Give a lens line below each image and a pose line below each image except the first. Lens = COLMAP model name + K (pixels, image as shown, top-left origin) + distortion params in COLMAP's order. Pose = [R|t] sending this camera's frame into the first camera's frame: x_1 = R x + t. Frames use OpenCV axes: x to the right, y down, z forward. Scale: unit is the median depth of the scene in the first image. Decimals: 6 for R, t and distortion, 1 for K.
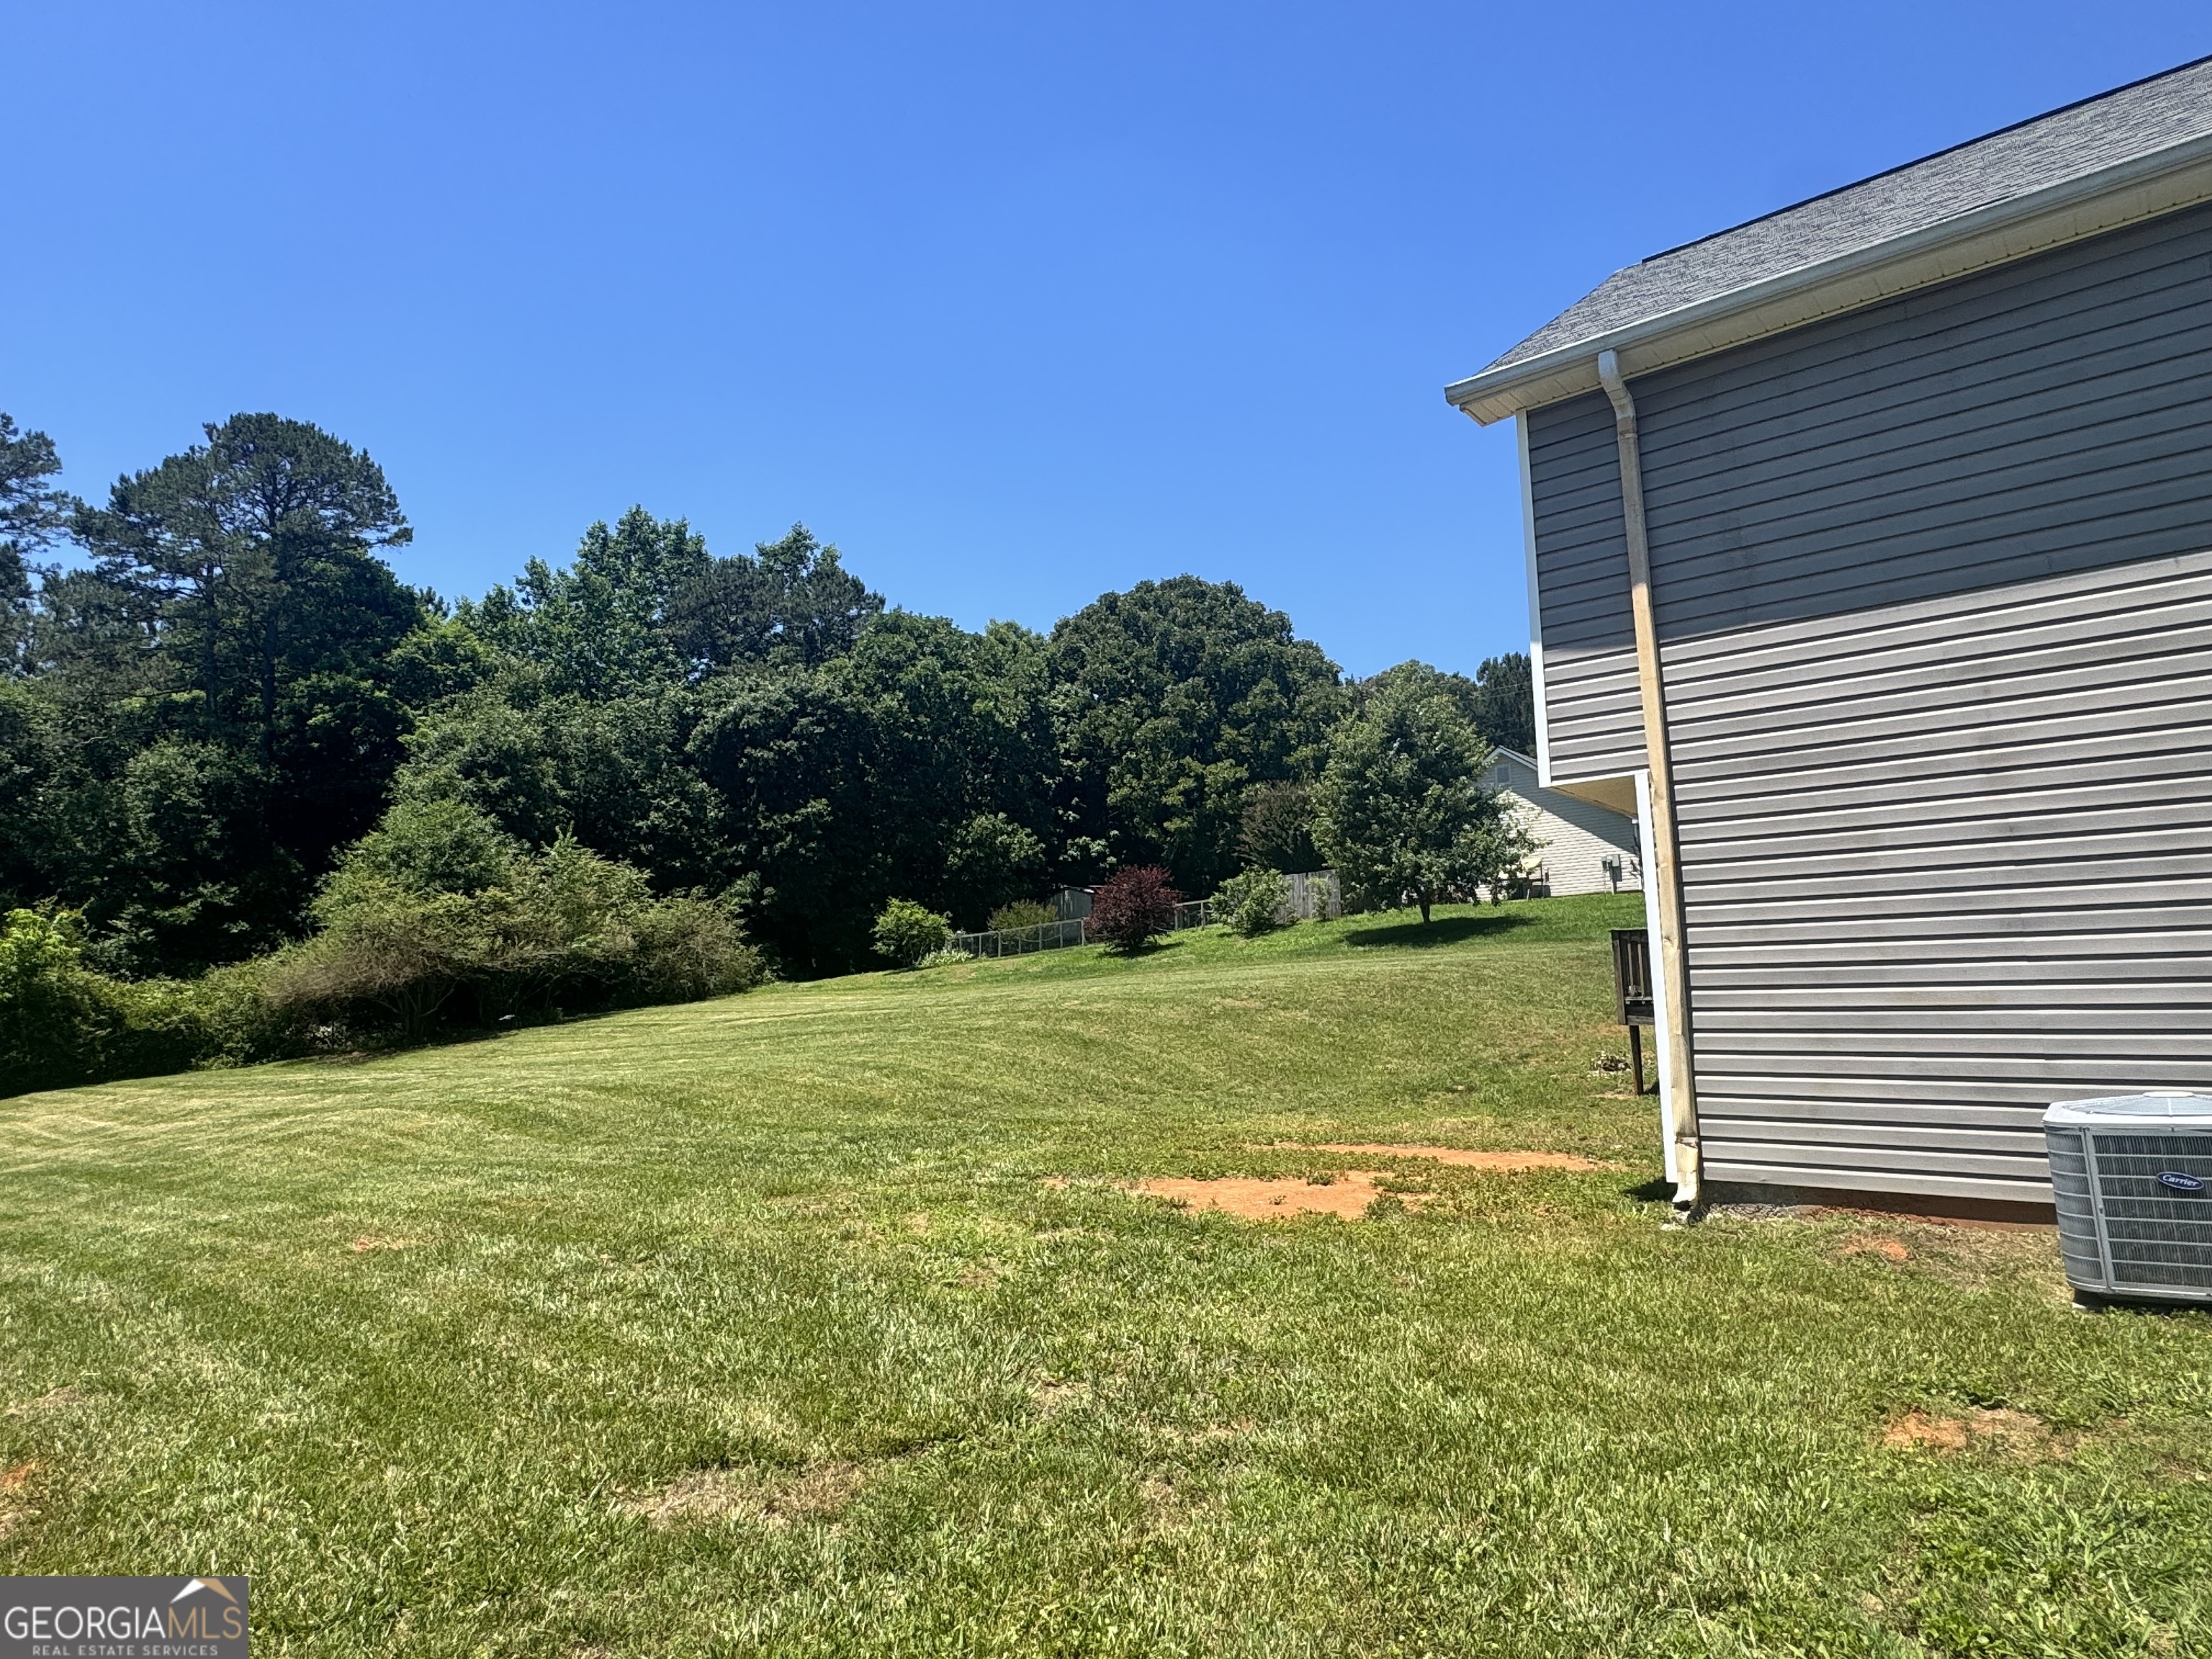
lens RADIAL K [[1296.6, 0, 1106.0], [0, 1296.6, 829.5], [0, 0, 1]] dist [-0.002432, -0.000235]
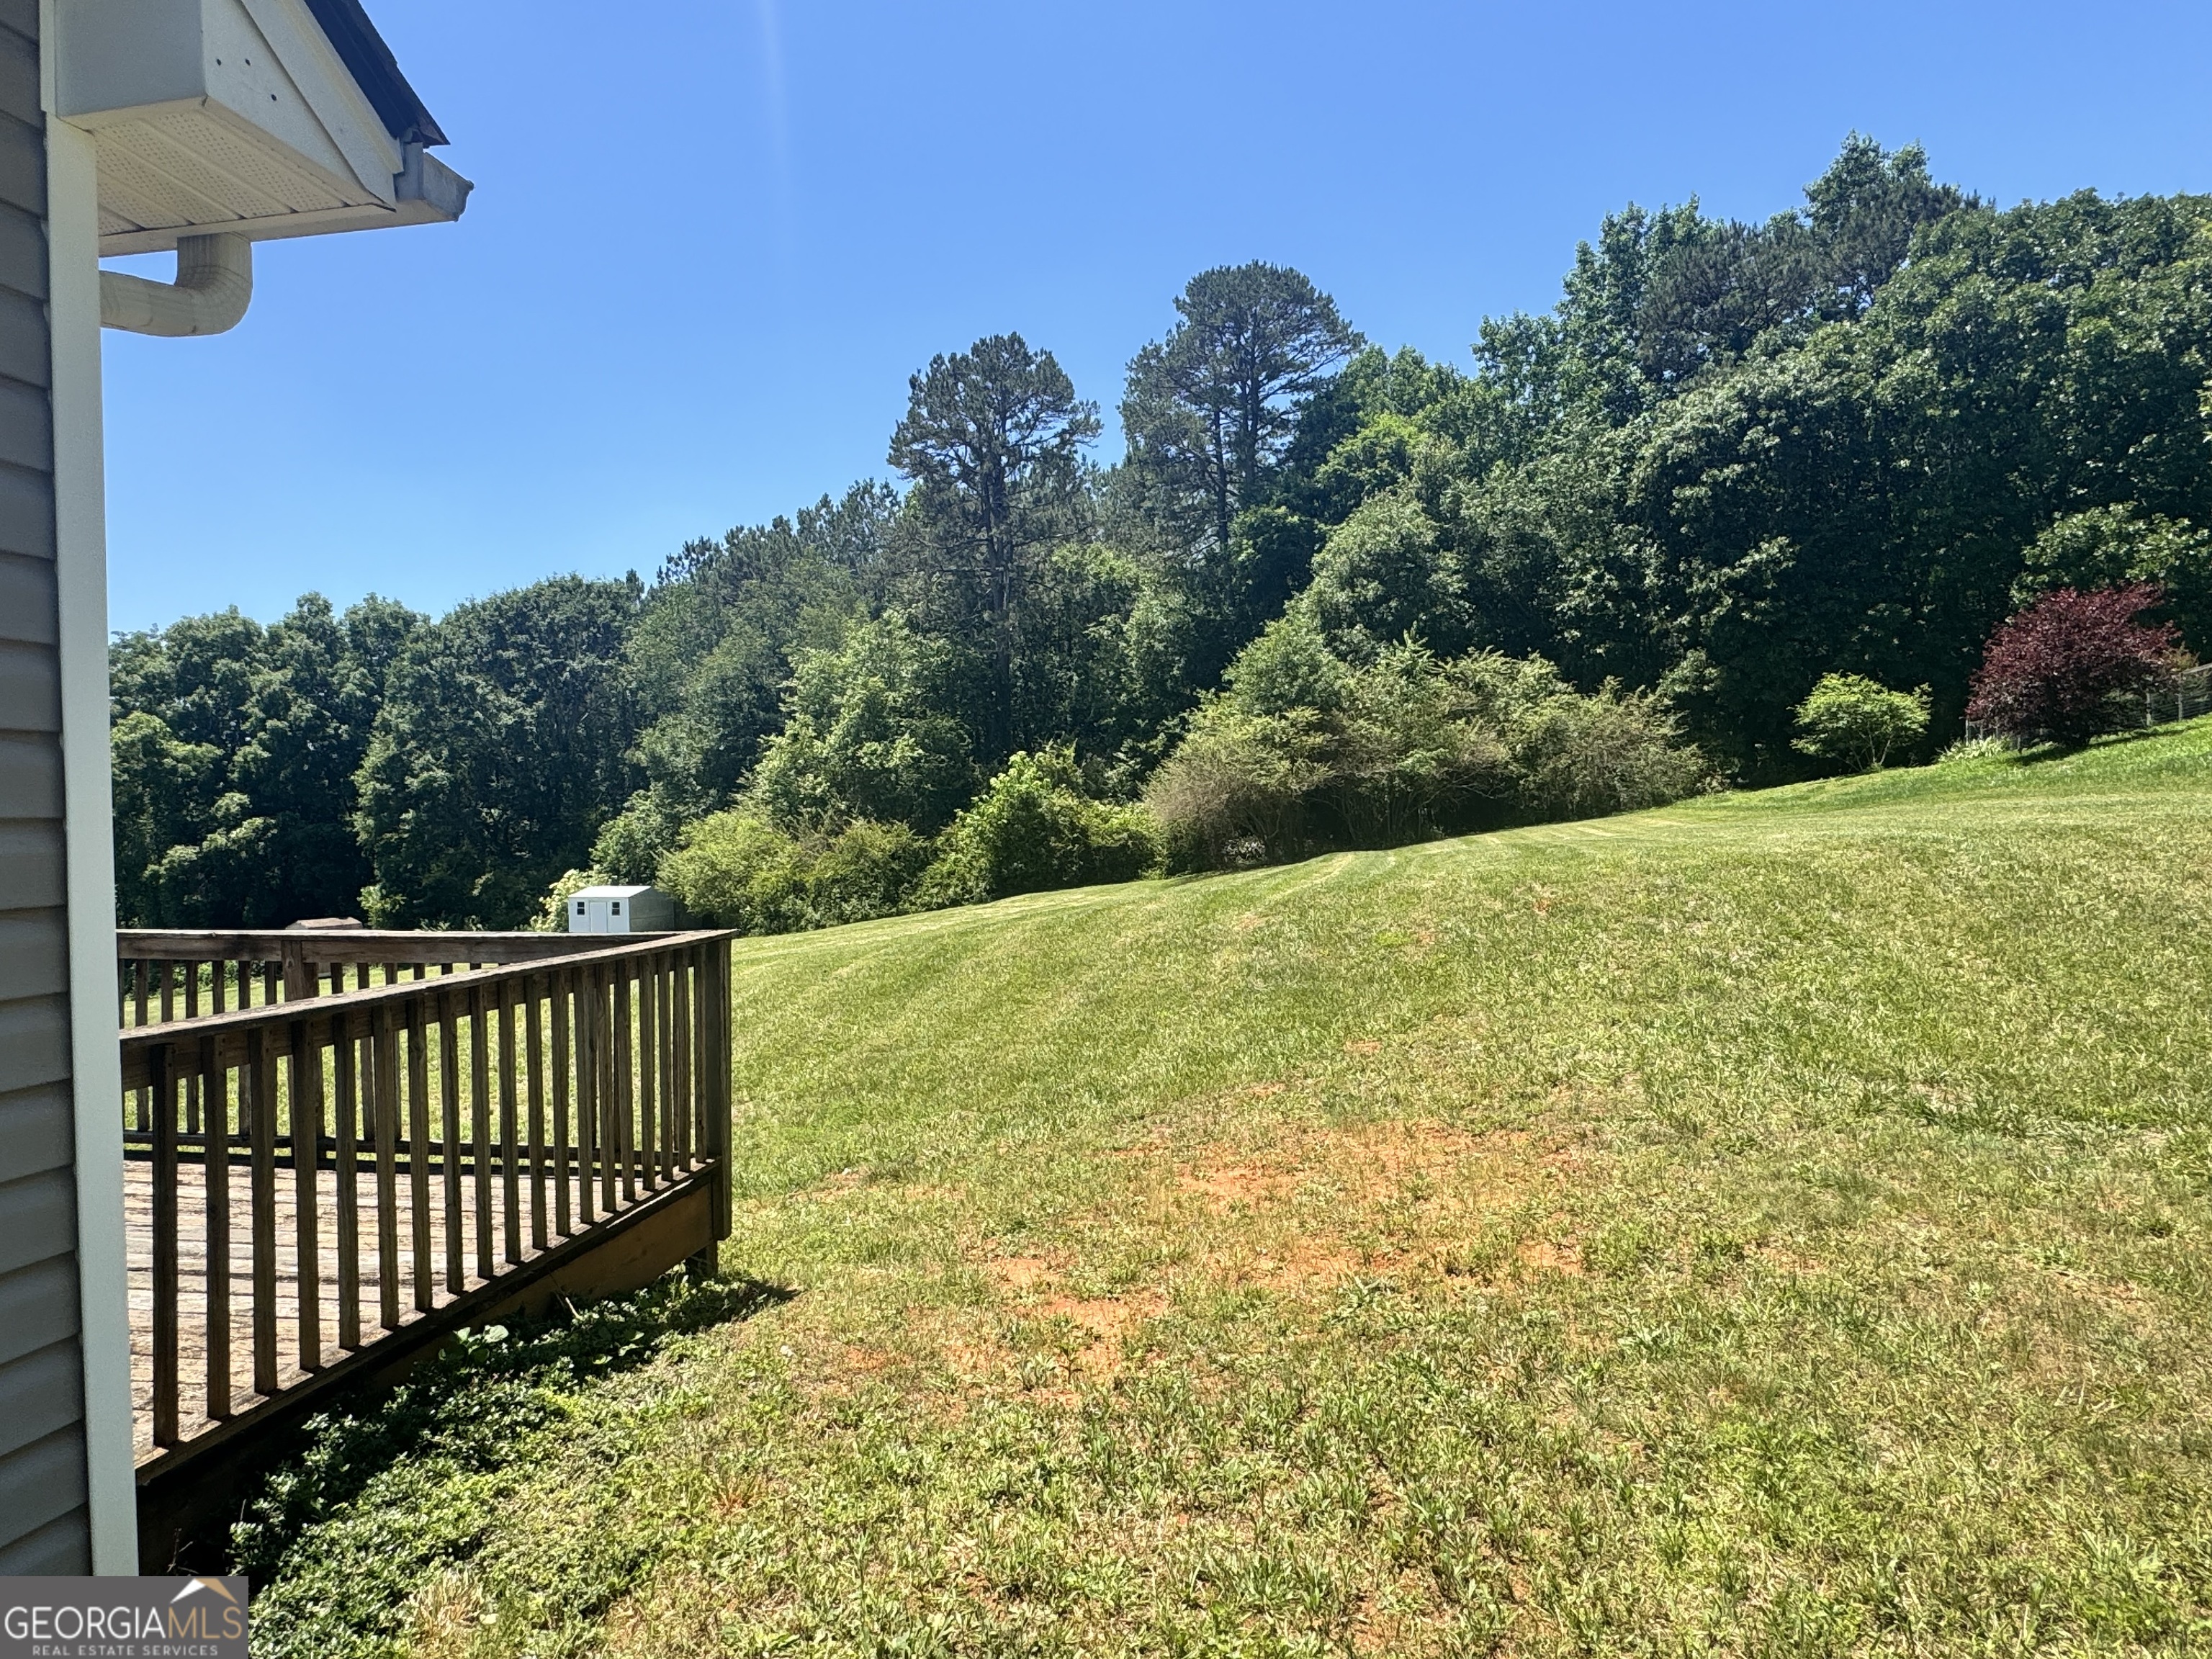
lens RADIAL K [[1296.6, 0, 1106.0], [0, 1296.6, 829.5], [0, 0, 1]] dist [-0.002432, -0.000235]
pose [[0.485761, 0.020946, -0.873841, 0.235374], [0.133596, 0.986188, 0.097904, 0.016106], [0.863822, -0.164299, 0.476253, 0.315982]]
